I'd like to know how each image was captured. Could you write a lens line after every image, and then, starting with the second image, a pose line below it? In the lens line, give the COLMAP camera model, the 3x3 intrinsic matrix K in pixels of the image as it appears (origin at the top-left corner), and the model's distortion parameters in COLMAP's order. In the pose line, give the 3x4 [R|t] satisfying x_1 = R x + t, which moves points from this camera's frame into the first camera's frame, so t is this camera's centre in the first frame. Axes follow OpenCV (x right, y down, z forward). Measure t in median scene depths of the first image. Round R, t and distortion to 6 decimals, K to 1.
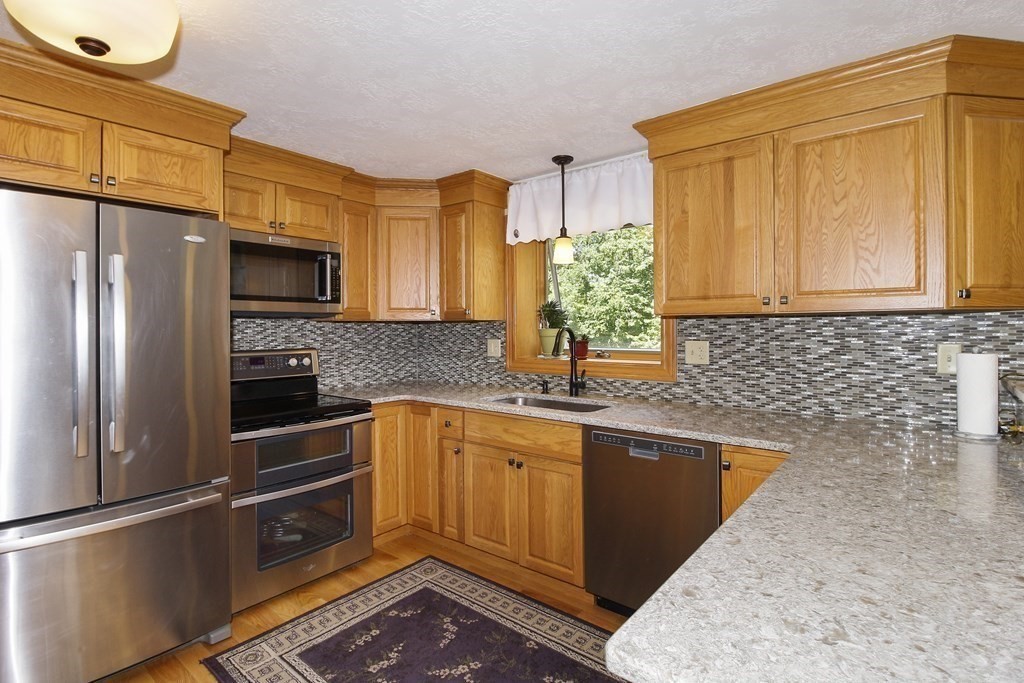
lens RADIAL K [[507.5, 0, 516.2], [0, 507.5, 328.5], [0, 0, 1]] dist [-0.000563, -0.015795]
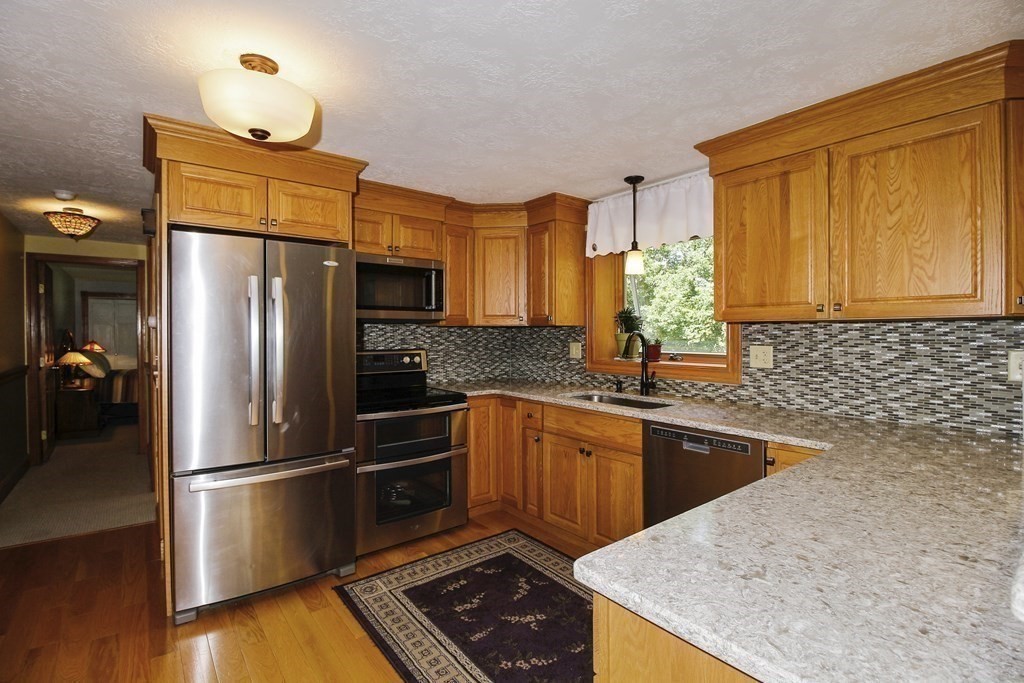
lens RADIAL K [[484.3, 0, 515.0], [0, 484.3, 334.5], [0, 0, 1]] dist [-0.000099, -0.016421]
pose [[0.975537, 0.004826, -0.219781, 0.091587], [-0.003810, 0.999980, 0.005049, -0.002158], [0.219801, -0.004088, 0.975536, -0.101434]]
